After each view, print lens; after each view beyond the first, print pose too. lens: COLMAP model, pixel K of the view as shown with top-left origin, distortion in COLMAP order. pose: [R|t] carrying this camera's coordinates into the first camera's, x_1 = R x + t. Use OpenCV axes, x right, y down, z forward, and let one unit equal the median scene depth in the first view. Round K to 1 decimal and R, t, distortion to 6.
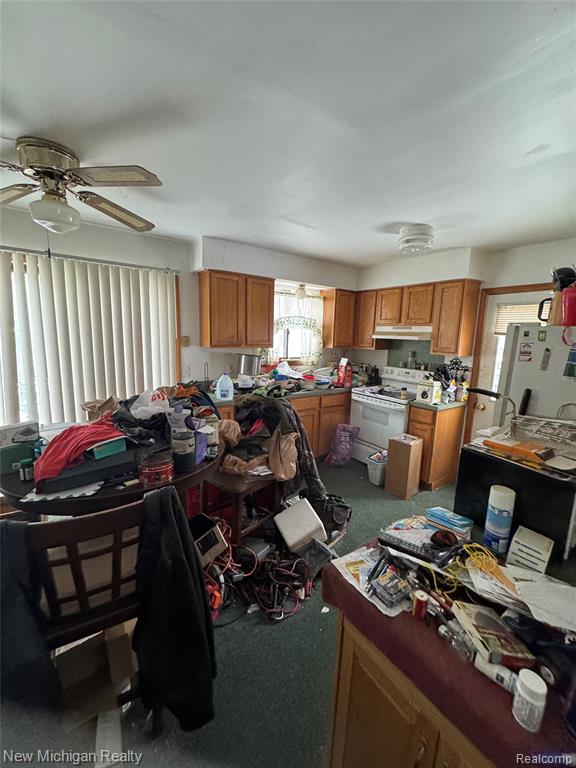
lens RADIAL K [[305.8, 0, 290.4], [0, 305.8, 382.3], [0, 0, 1]] dist [-0.000910, -0.000176]
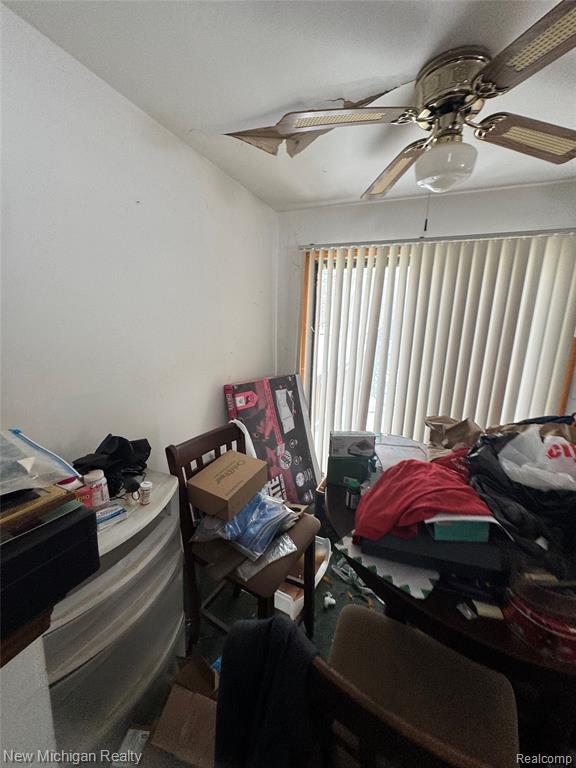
lens RADIAL K [[306.1, 0, 290.8], [0, 306.1, 383.2], [0, 0, 1]] dist [-0.000274, 0.000034]
pose [[0.523971, 0.157521, -0.837044, -0.264006], [-0.146734, 0.984750, 0.093465, -0.046158], [0.839002, 0.073850, 0.539094, 0.334929]]
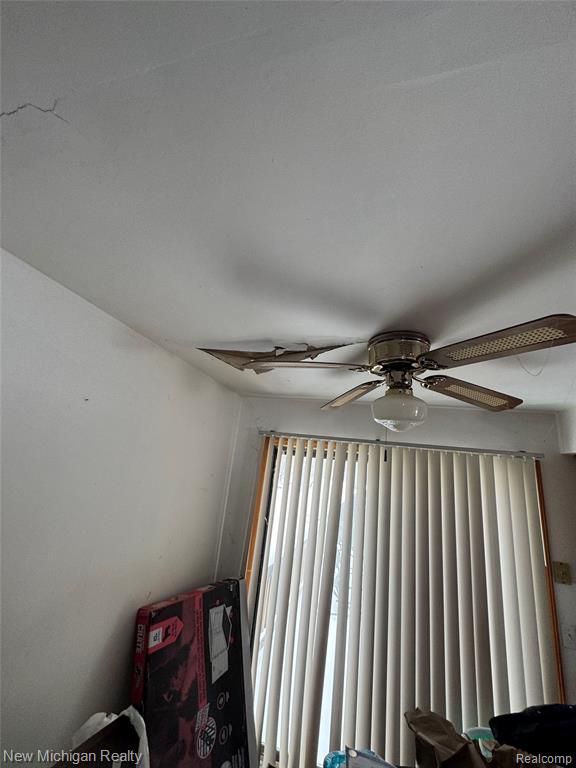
lens RADIAL K [[306.1, 0, 290.8], [0, 306.1, 383.2], [0, 0, 1]] dist [-0.000274, 0.000034]
pose [[0.629879, -0.177388, -0.756165, -0.343502], [-0.212365, 0.897138, -0.387357, -0.252736], [0.747096, 0.404571, 0.527417, 0.360951]]
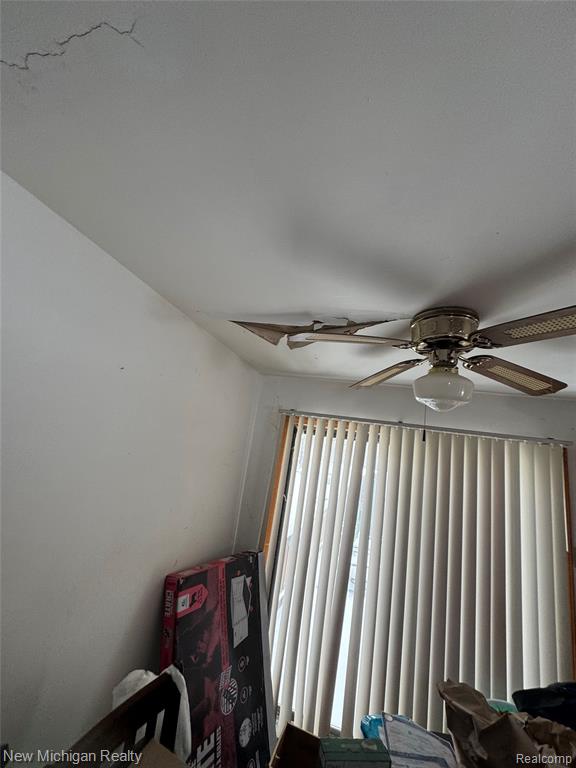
lens RADIAL K [[306.1, 0, 290.8], [0, 306.1, 383.2], [0, 0, 1]] dist [-0.000274, 0.000034]
pose [[0.625631, -0.113036, -0.771886, -0.421062], [-0.247303, 0.909677, -0.333660, -0.219176], [0.739883, 0.399638, 0.541168, 0.309673]]
